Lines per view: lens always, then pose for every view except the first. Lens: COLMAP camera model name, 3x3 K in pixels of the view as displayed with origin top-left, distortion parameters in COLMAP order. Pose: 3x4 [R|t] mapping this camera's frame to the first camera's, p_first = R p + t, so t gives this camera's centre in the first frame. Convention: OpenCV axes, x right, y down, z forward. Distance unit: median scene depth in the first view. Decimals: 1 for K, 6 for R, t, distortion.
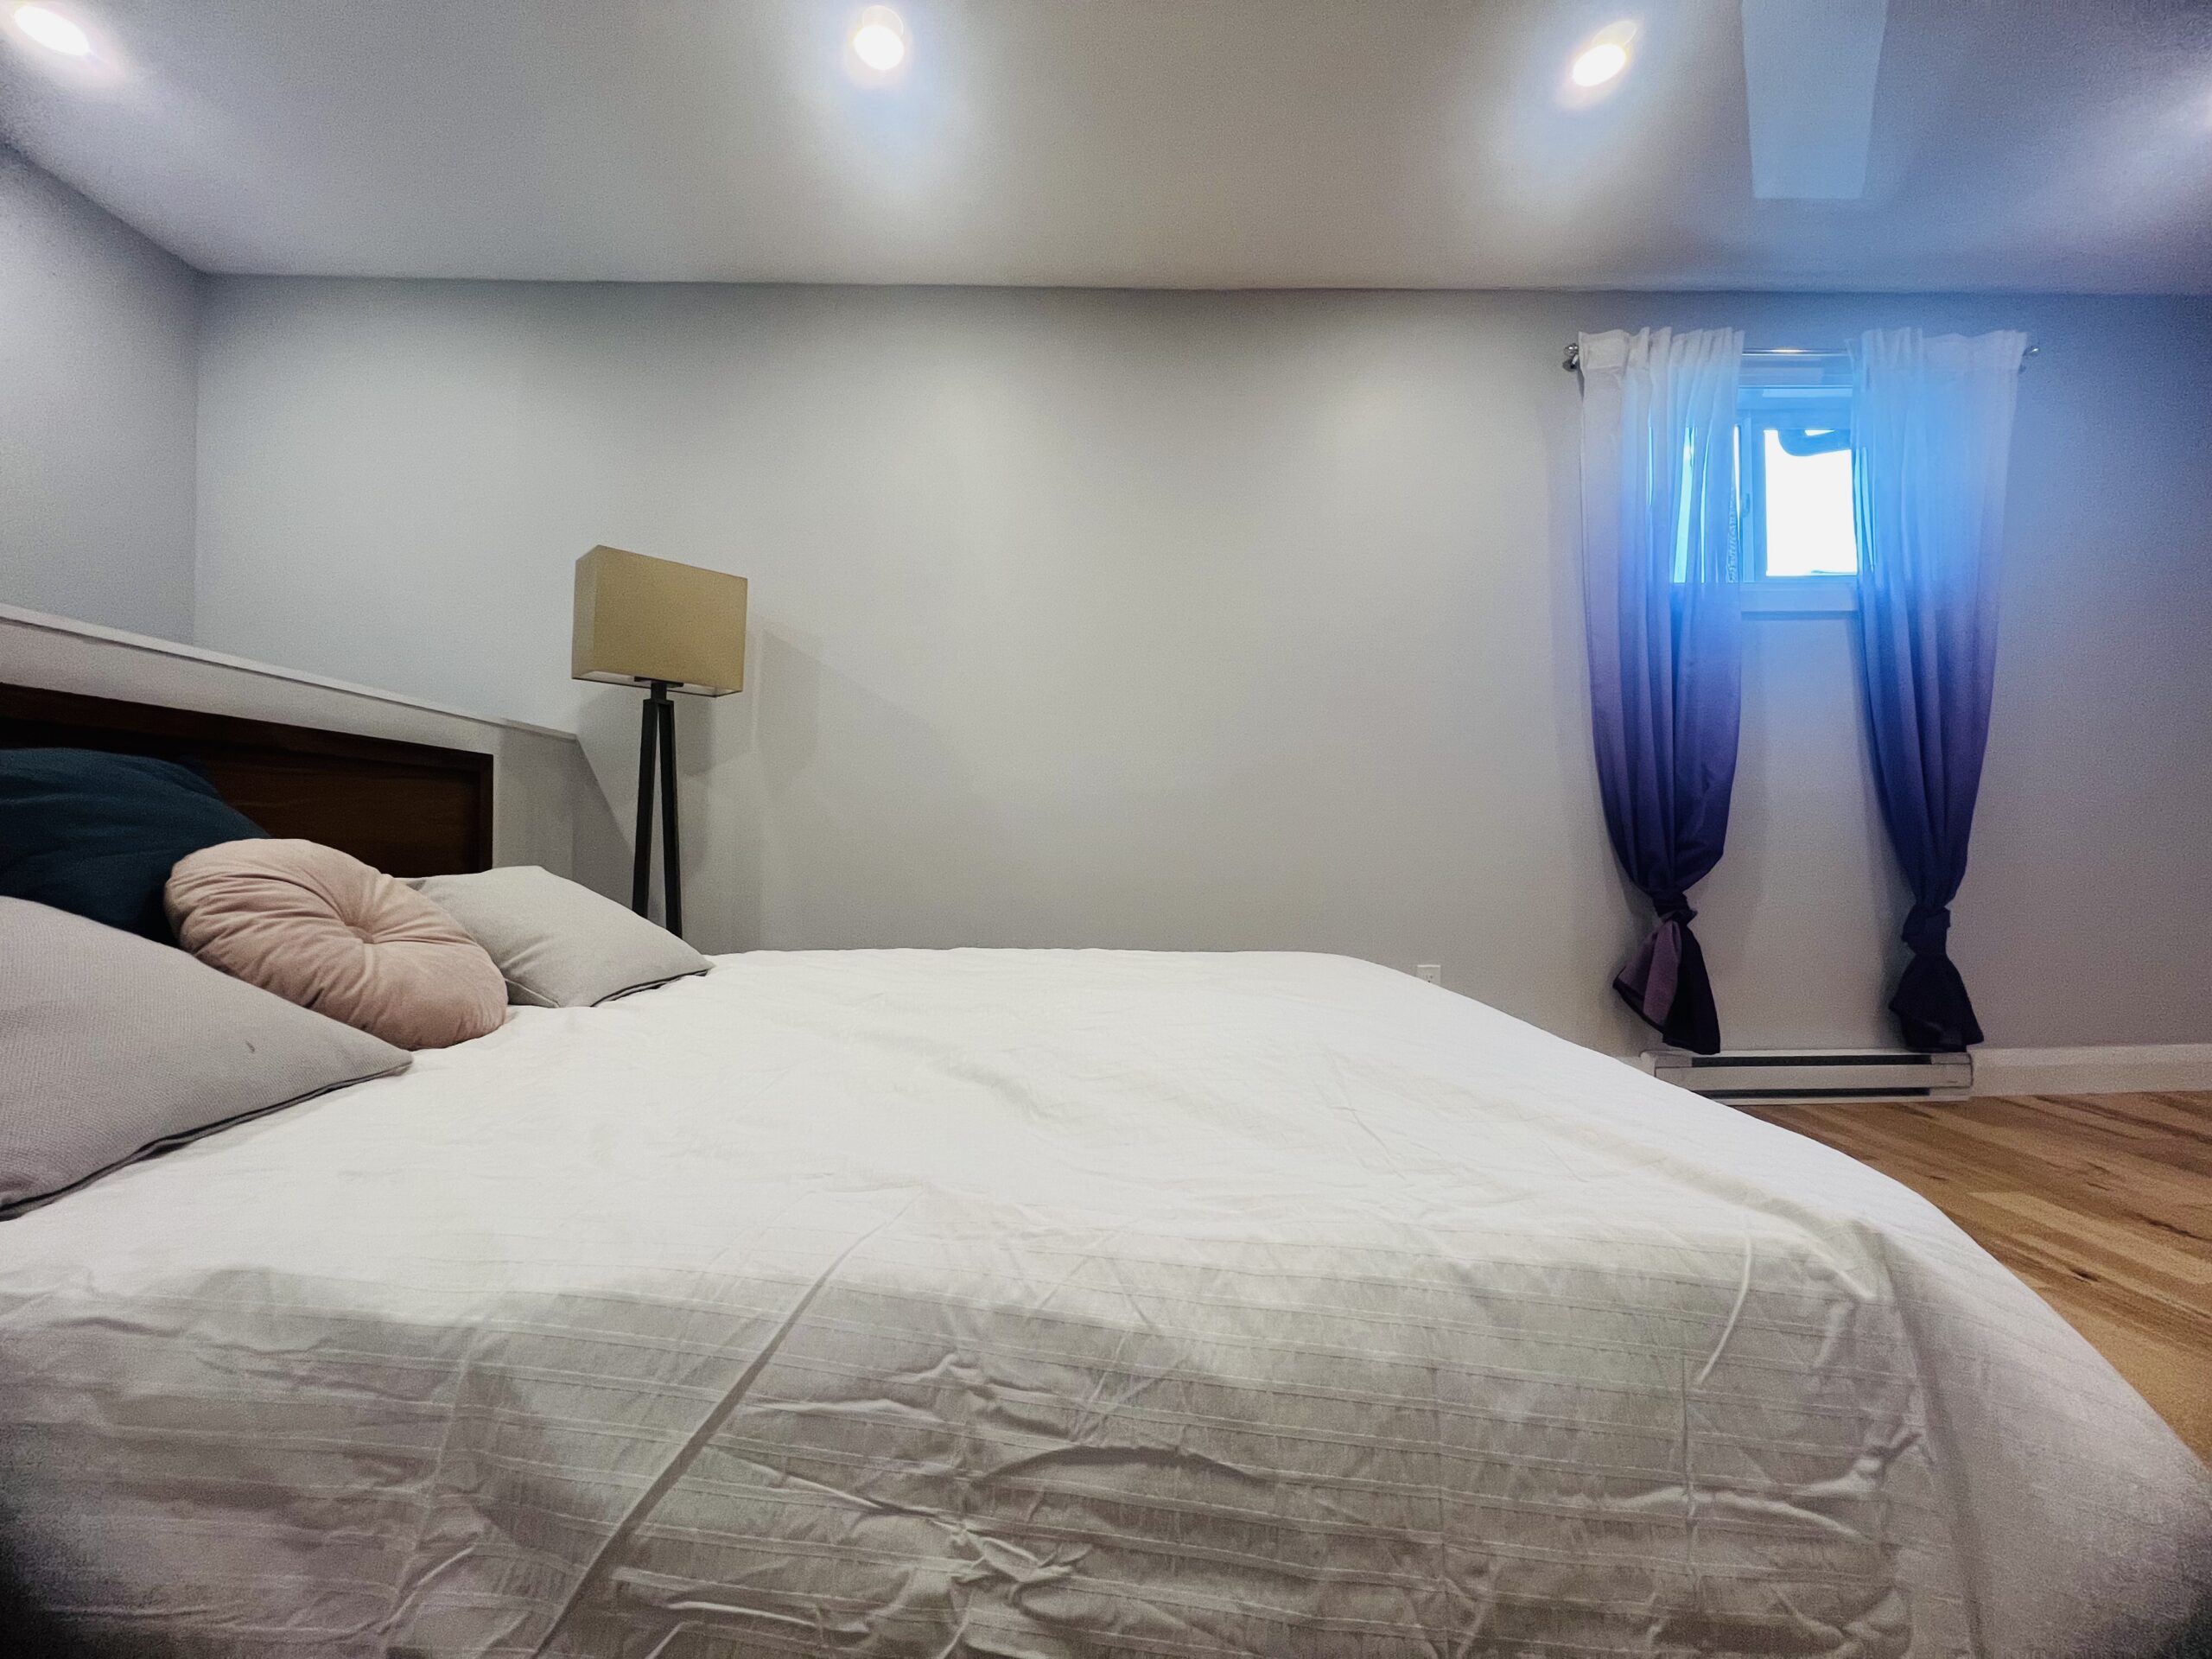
lens RADIAL K [[902.1, 0, 1106.0], [0, 902.1, 829.5], [0, 0, 1]] dist [-0.002165, -0.000221]
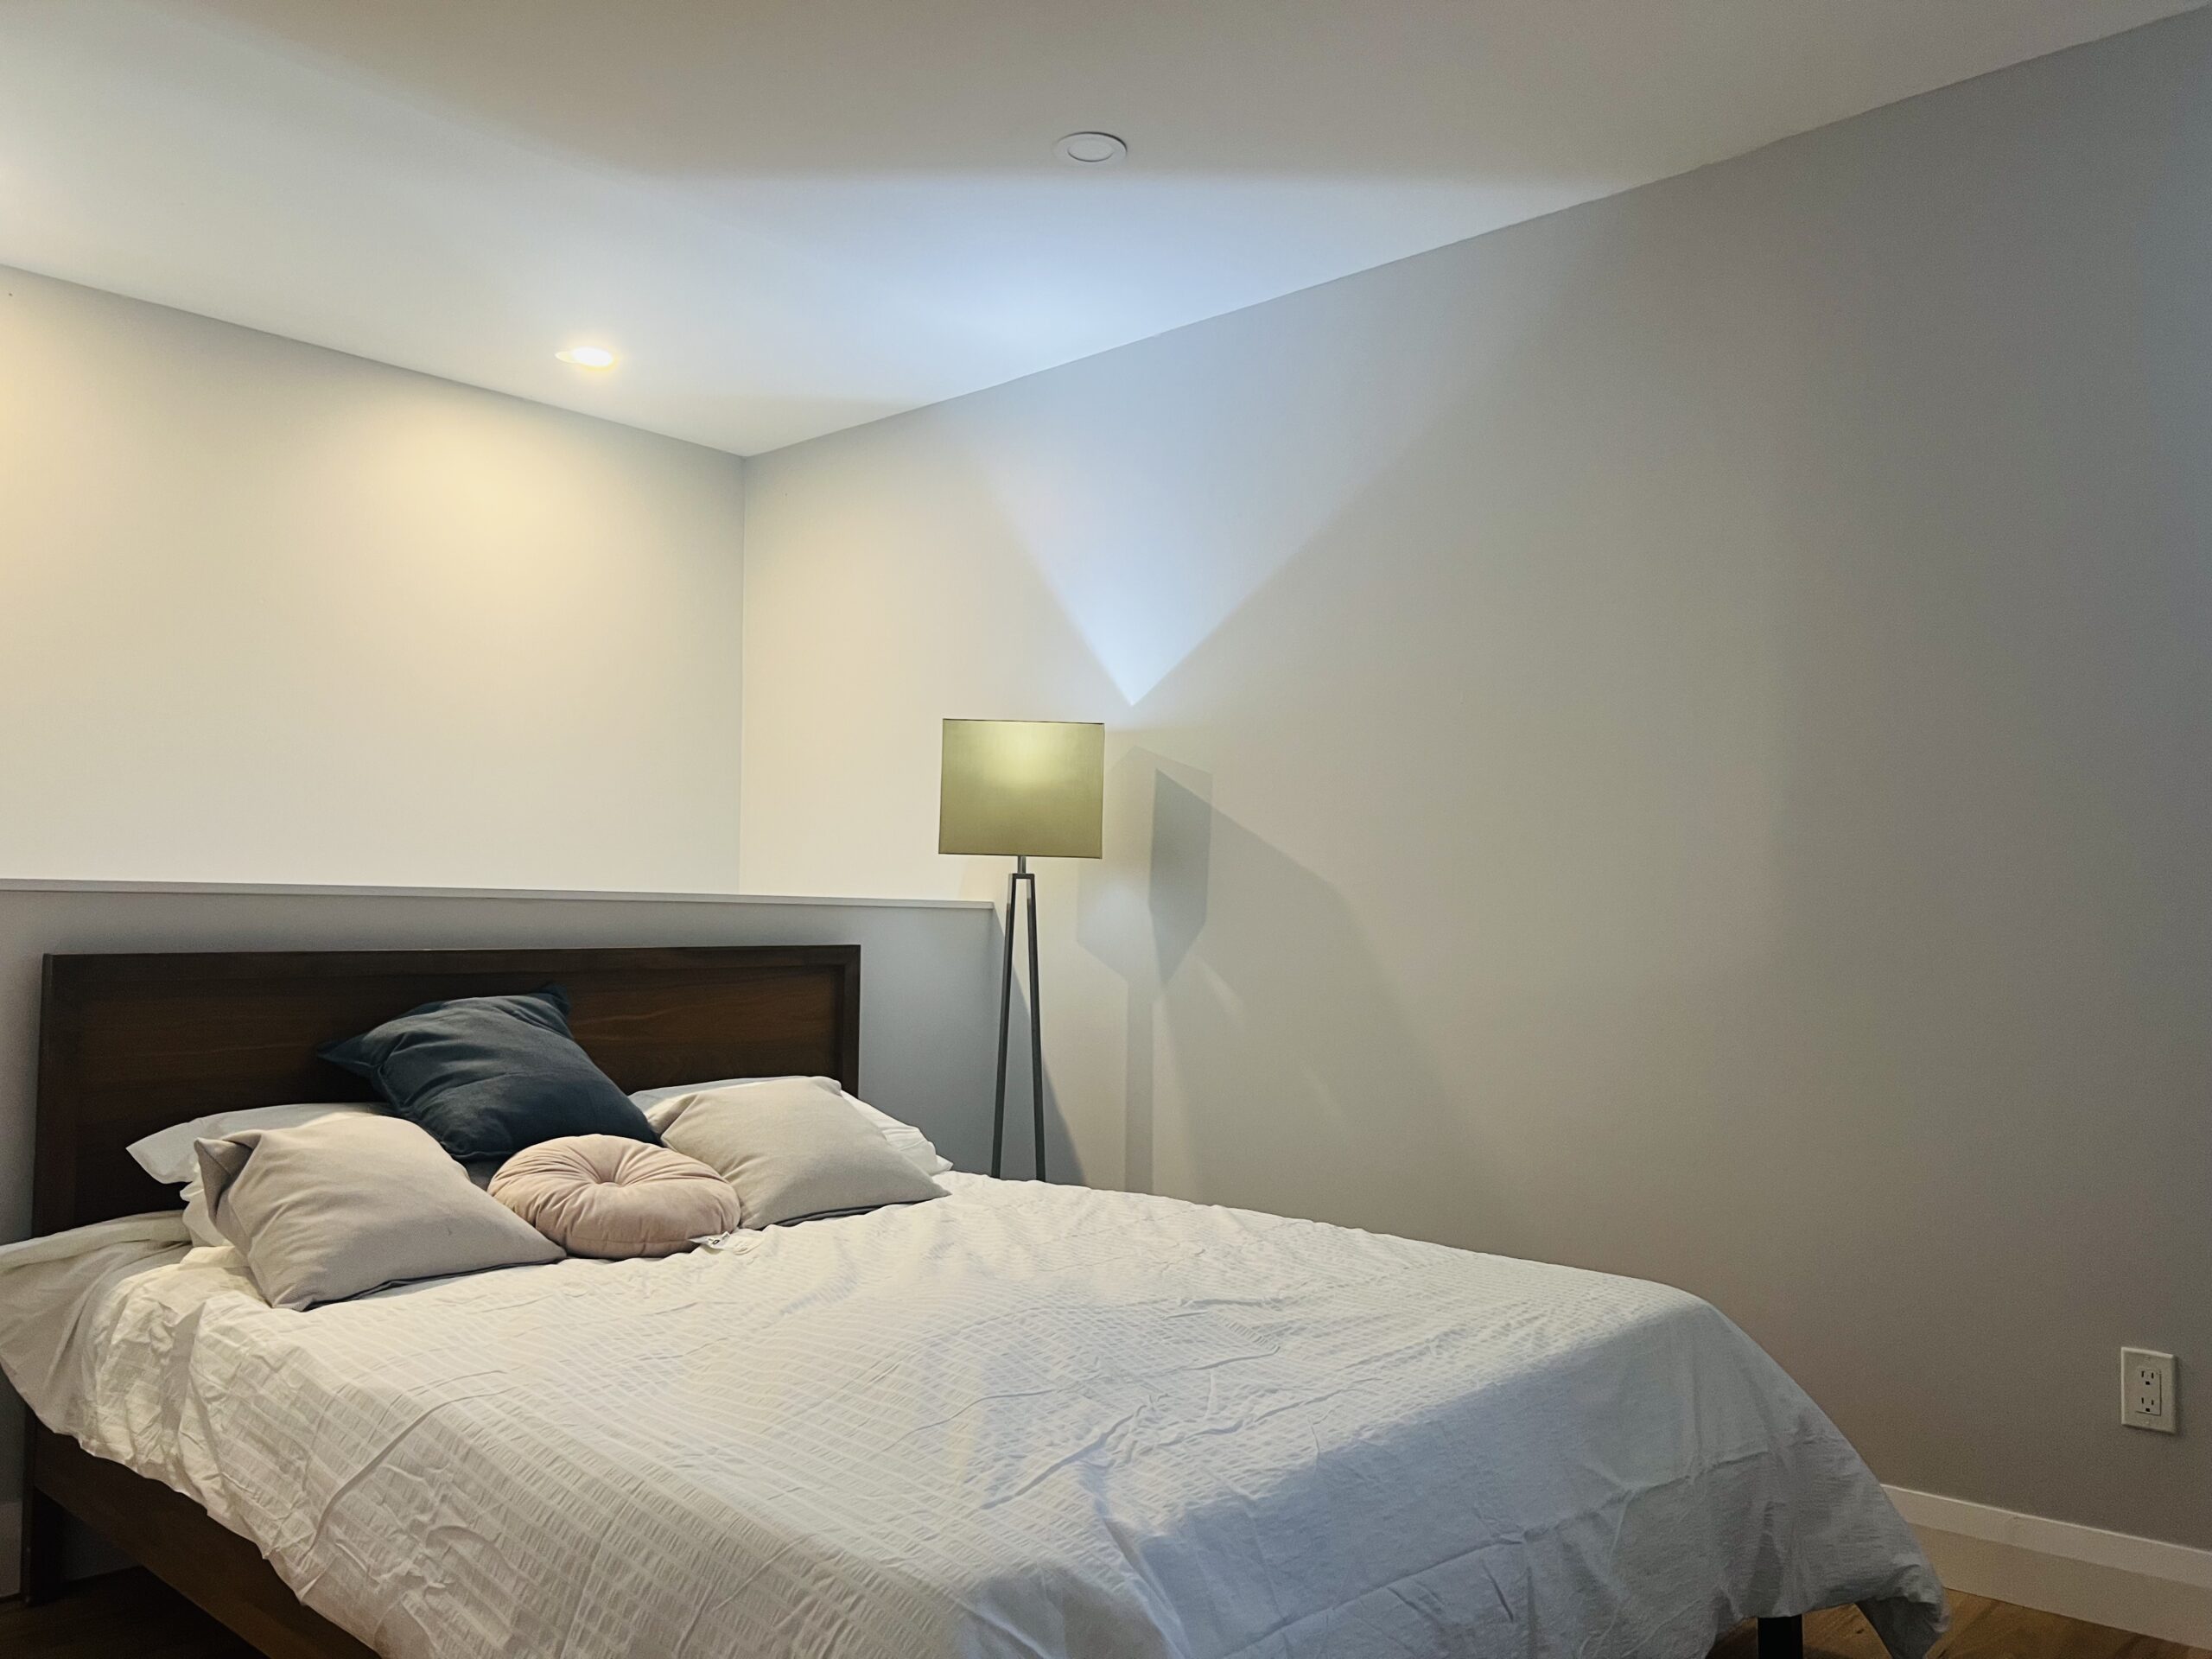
lens RADIAL K [[1686.5, 0, 1106.0], [0, 1686.5, 829.5], [0, 0, 1]] dist [0.006388, 0.003460]
pose [[0.722699, -0.039015, -0.690061, 1.438892], [0.010275, 0.998902, -0.045716, -0.230548], [0.691086, 0.025949, 0.722306, -0.249866]]
